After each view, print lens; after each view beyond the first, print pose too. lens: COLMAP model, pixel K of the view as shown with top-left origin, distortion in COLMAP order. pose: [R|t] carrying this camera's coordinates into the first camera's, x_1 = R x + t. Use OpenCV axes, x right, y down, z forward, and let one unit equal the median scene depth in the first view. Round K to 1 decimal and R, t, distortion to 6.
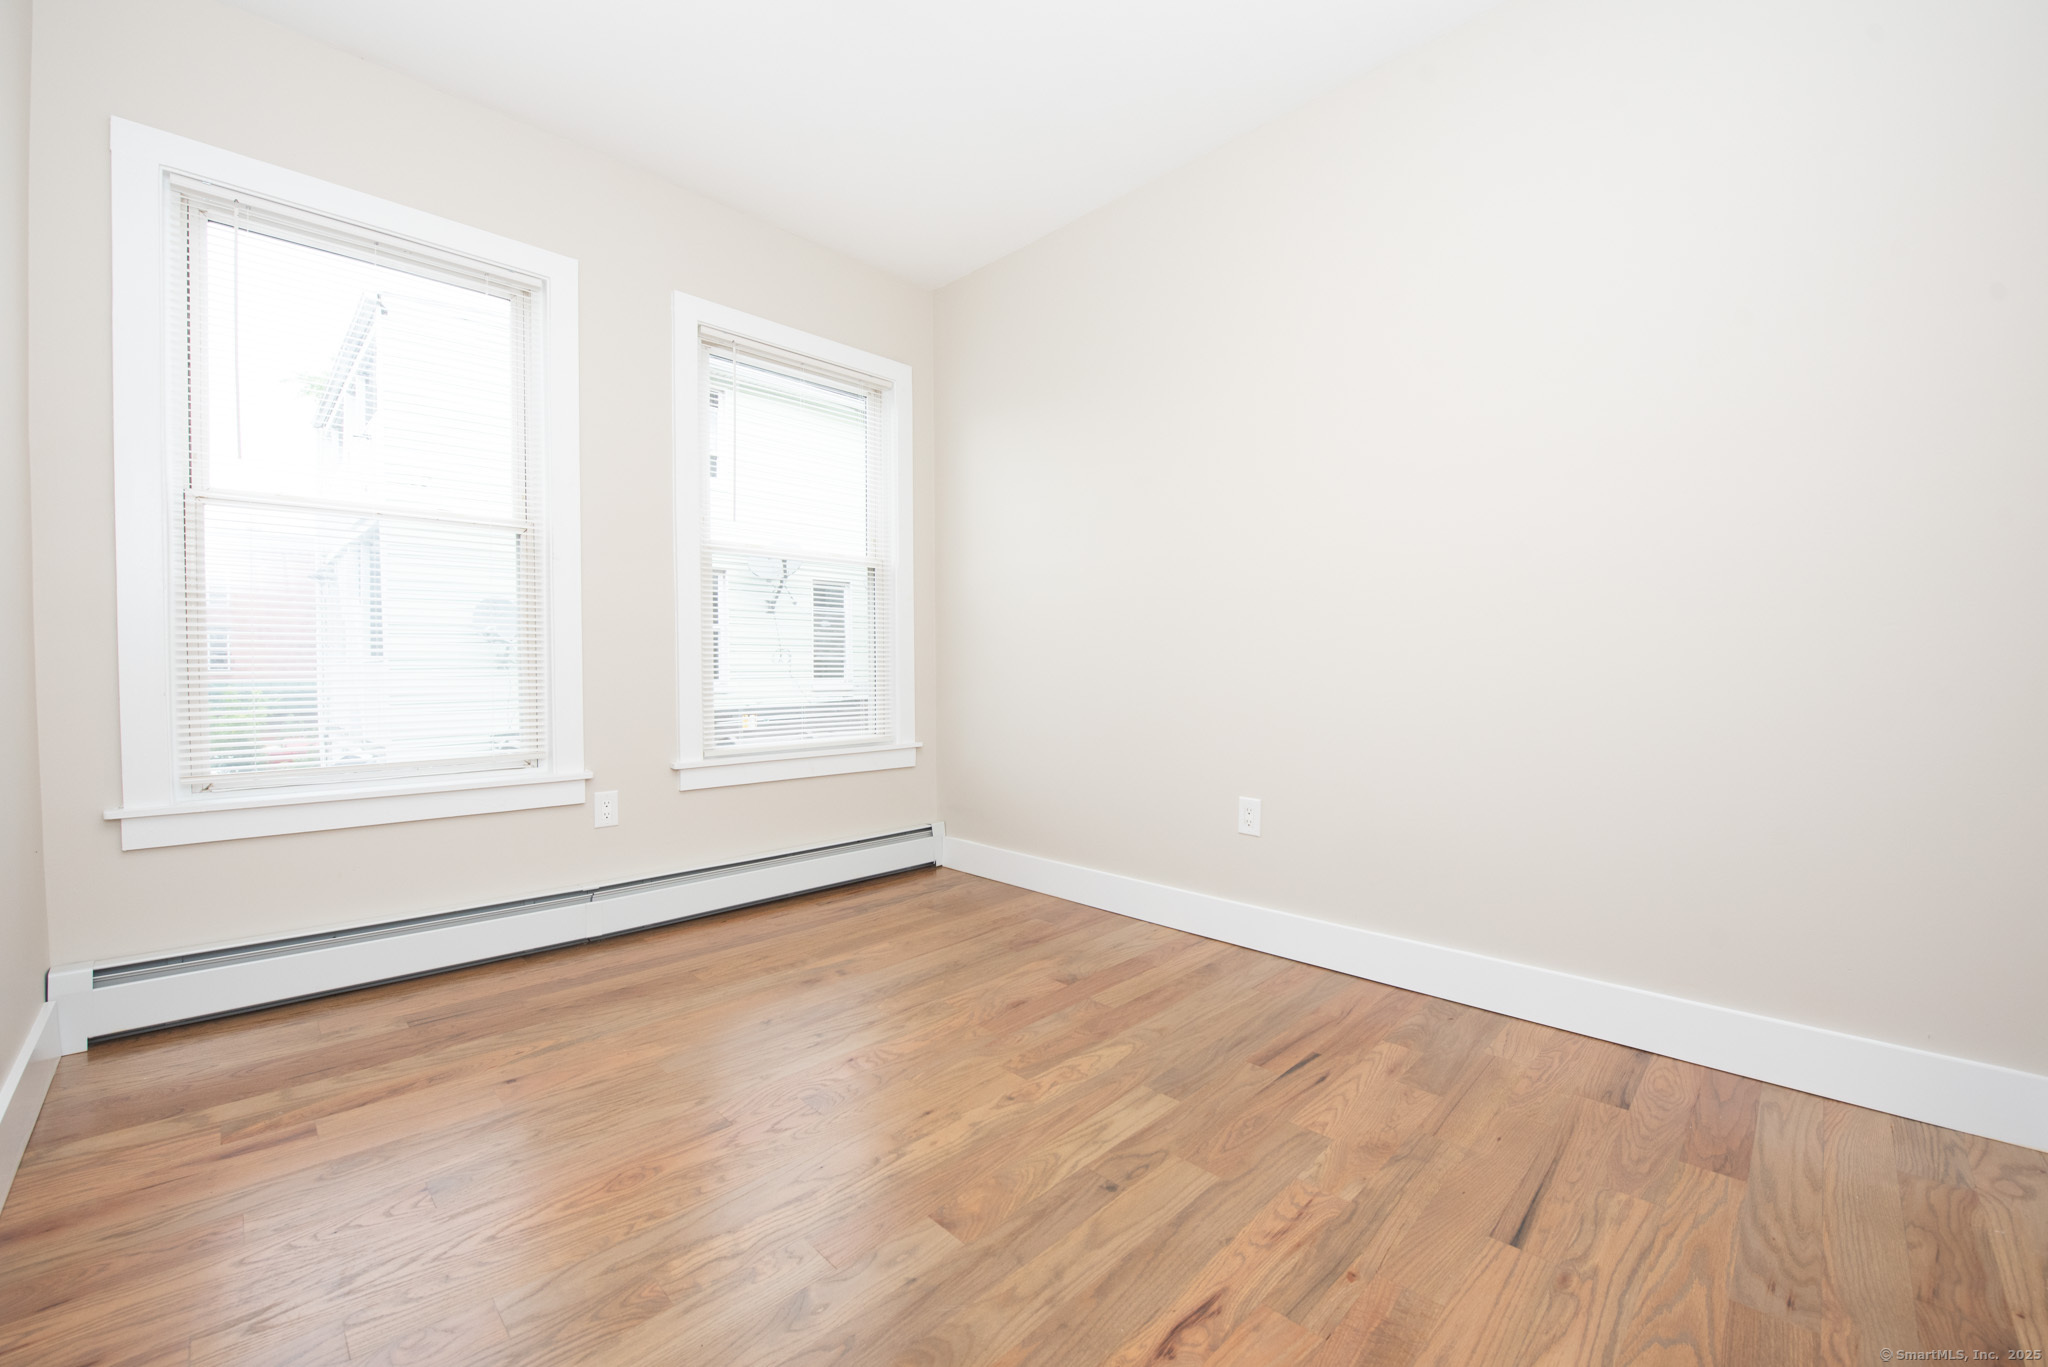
lens RADIAL K [[831.8, 0, 1024.0], [0, 831.8, 683.5], [0, 0, 1]] dist [-0.021550, 0.000168]
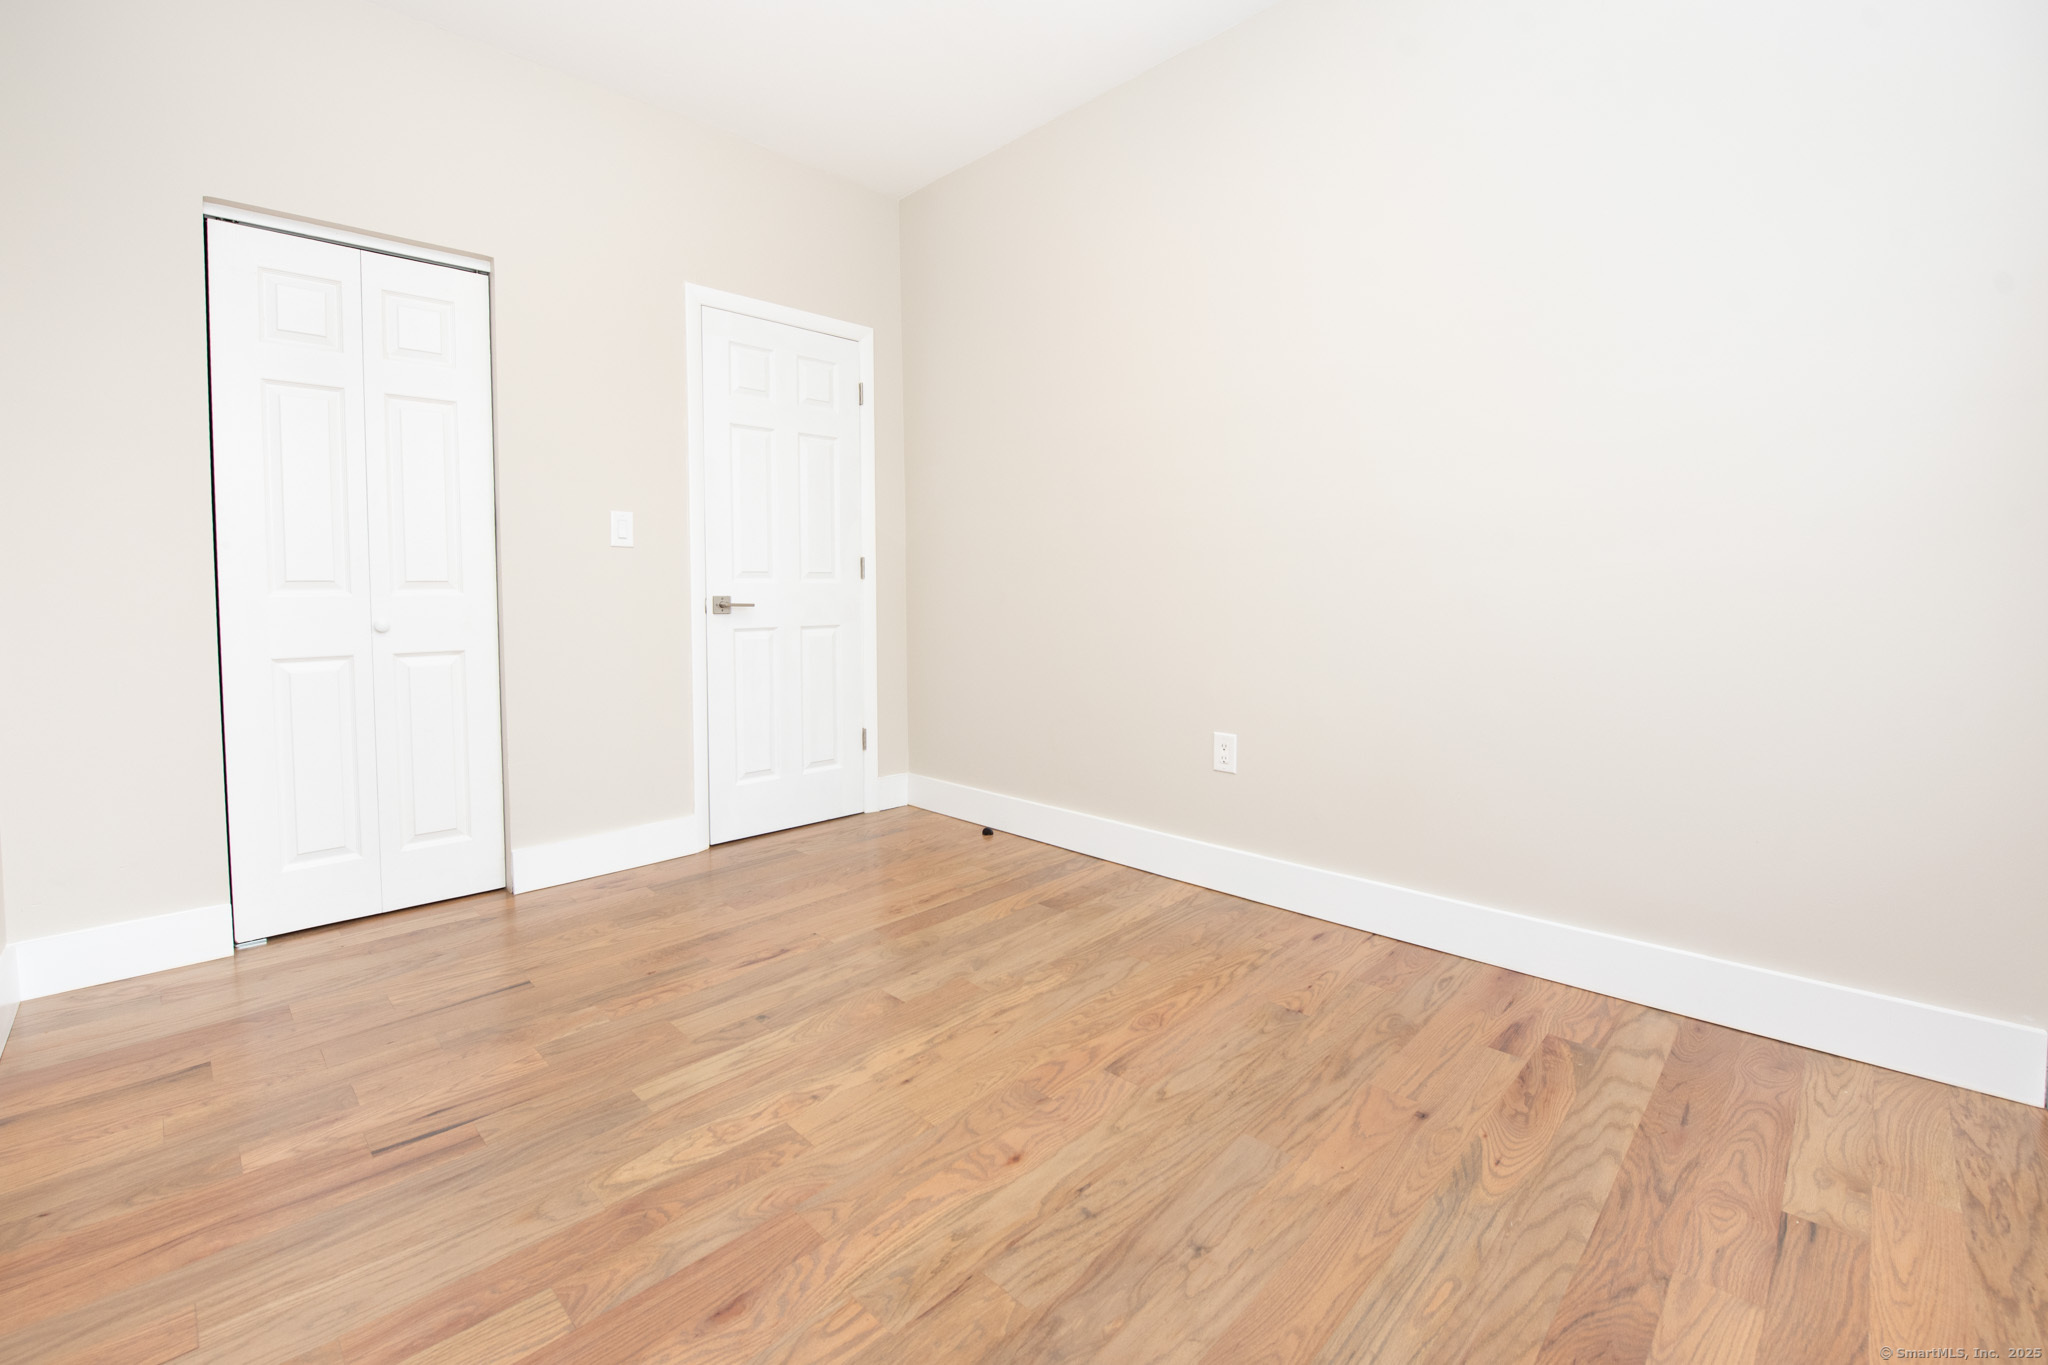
lens RADIAL K [[831.8, 0, 1024.0], [0, 831.8, 682.5], [0, 0, 1]] dist [-0.021550, 0.000168]
pose [[-0.999191, 0.014969, -0.037338, -0.221204], [0.009747, 0.990616, 0.136324, -0.063532], [0.039029, 0.135850, -0.989960, 1.879209]]
